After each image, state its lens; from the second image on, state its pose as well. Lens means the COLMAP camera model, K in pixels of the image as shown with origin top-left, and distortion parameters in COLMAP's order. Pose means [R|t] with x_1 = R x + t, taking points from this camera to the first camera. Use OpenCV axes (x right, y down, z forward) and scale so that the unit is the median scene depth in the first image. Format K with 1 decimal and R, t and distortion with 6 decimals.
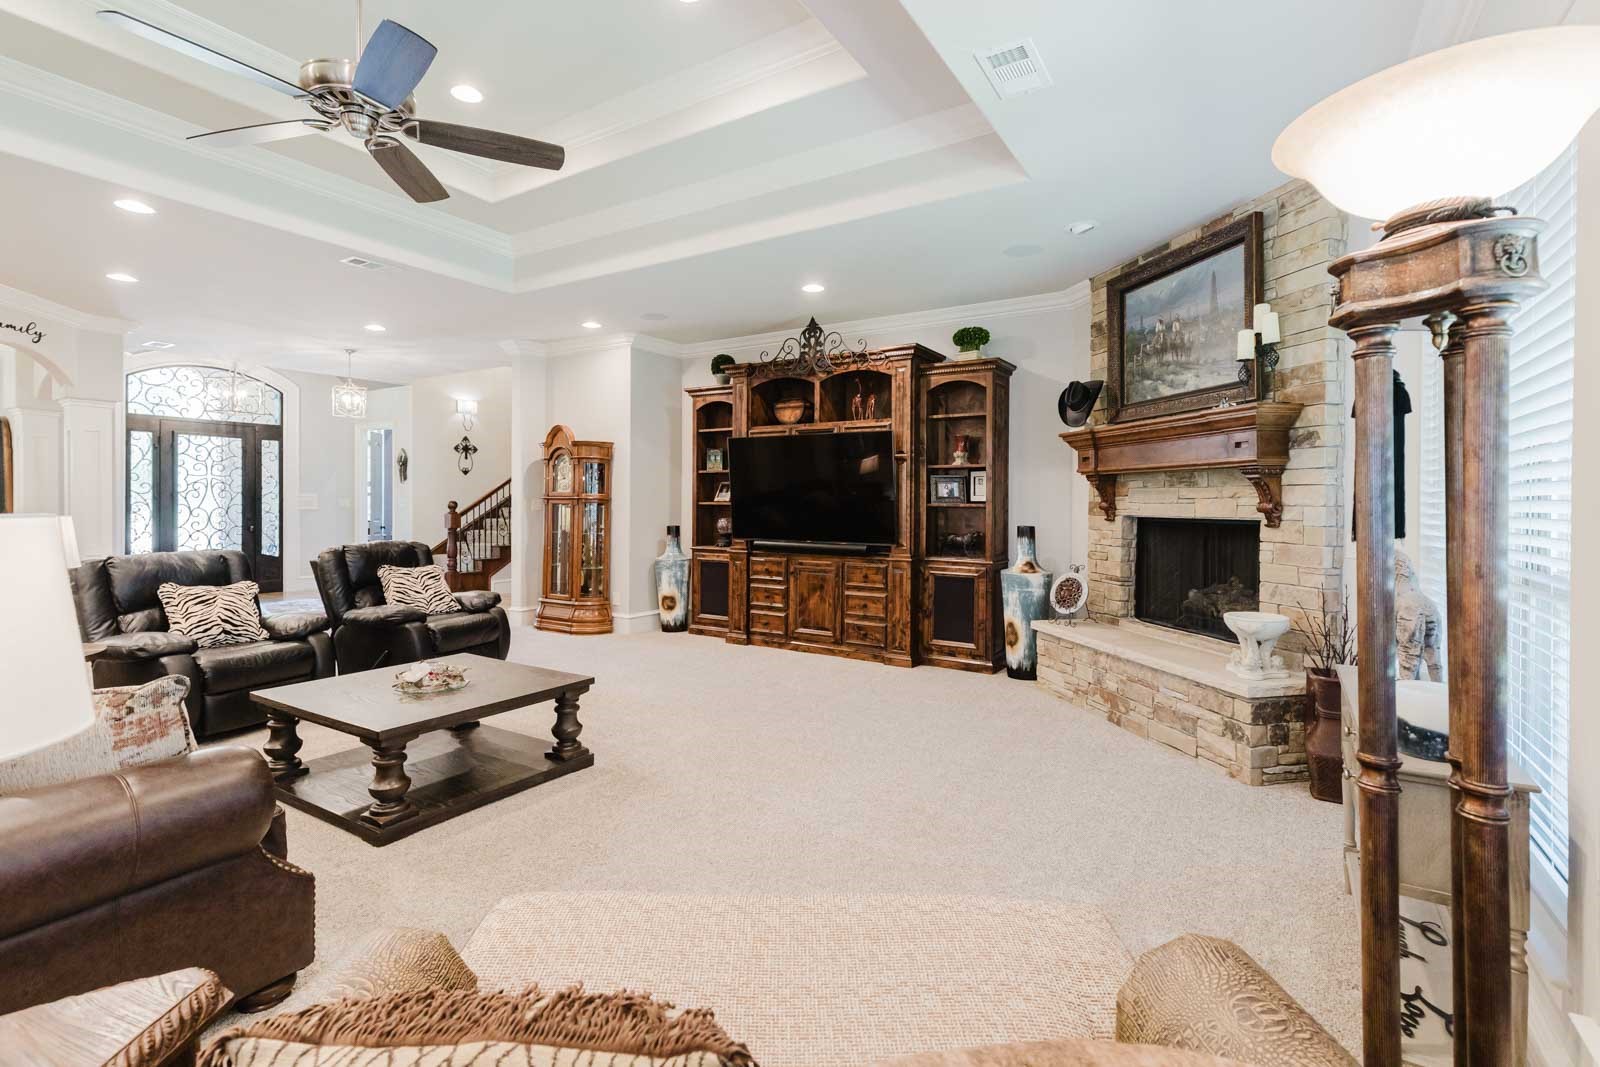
lens RADIAL K [[727.8, 0, 799.8], [0, 727.8, 503.1], [0, 0, 1]] dist [0.010799, -0.001190]
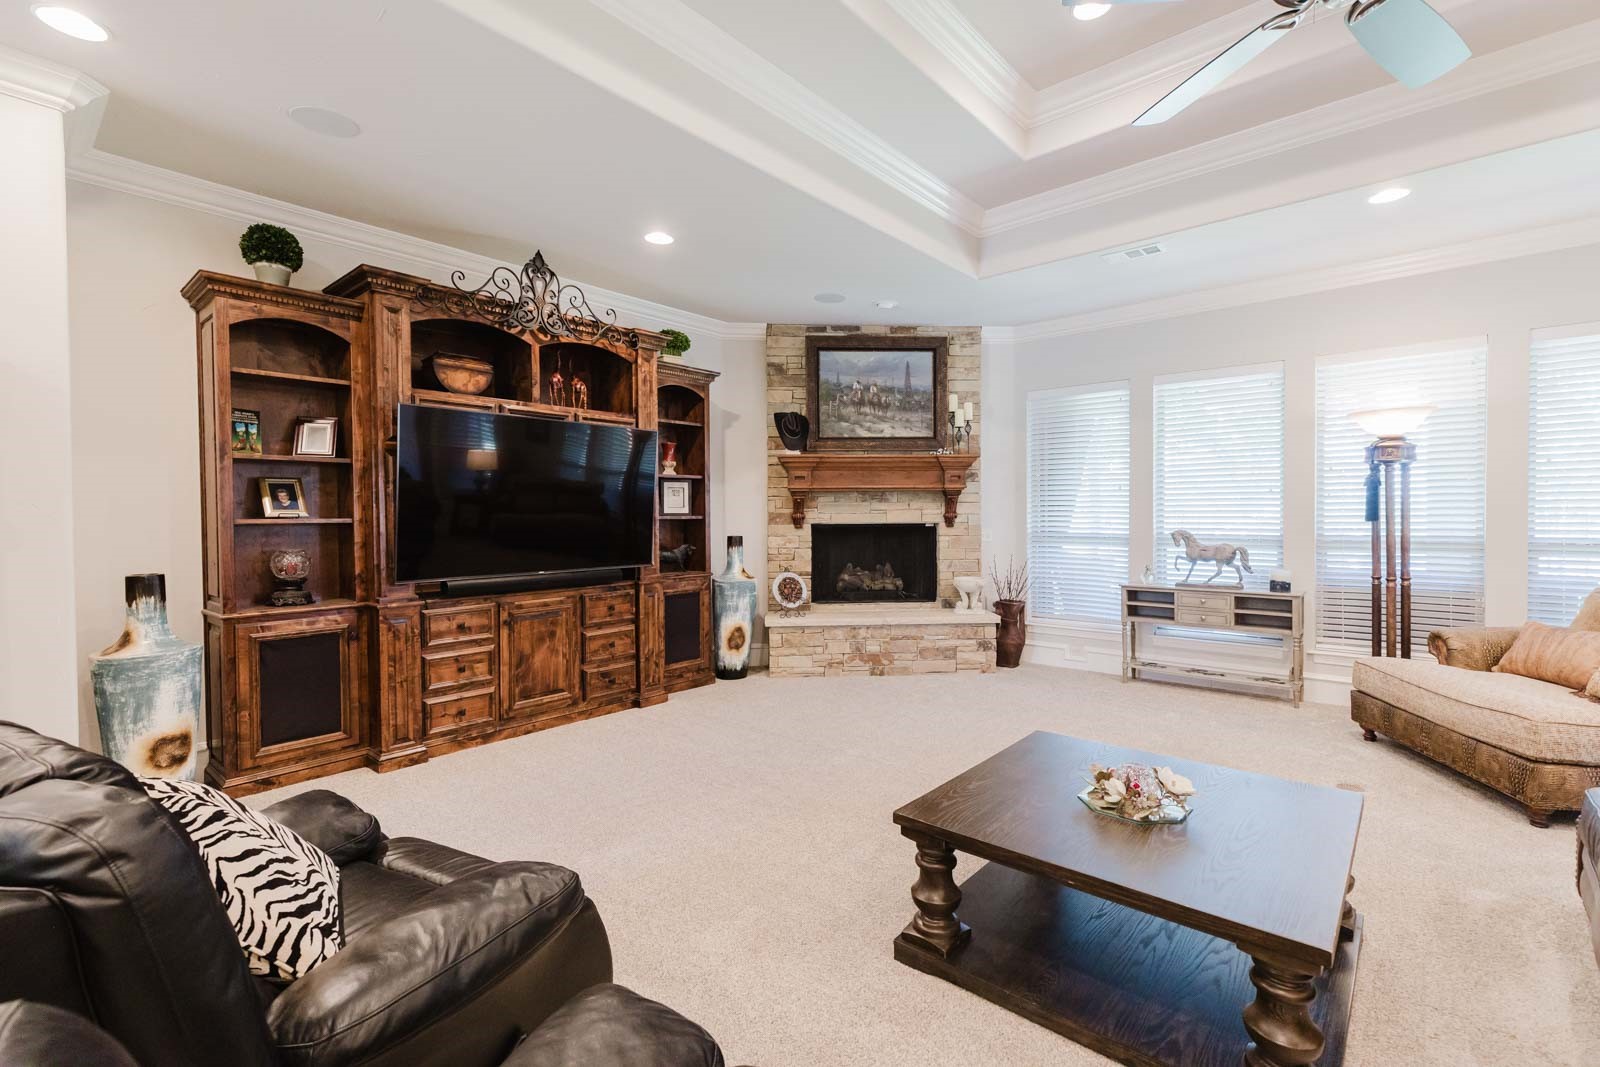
lens RADIAL K [[727.8, 0, 797.4], [0, 727.8, 523.7], [0, 0, 1]] dist [0.010799, -0.001190]
pose [[0.152724, -0.019895, 0.988069, -0.672731], [0.006891, 0.999794, 0.019066, -0.005842], [-0.988245, 0.003897, 0.152829, 0.681121]]
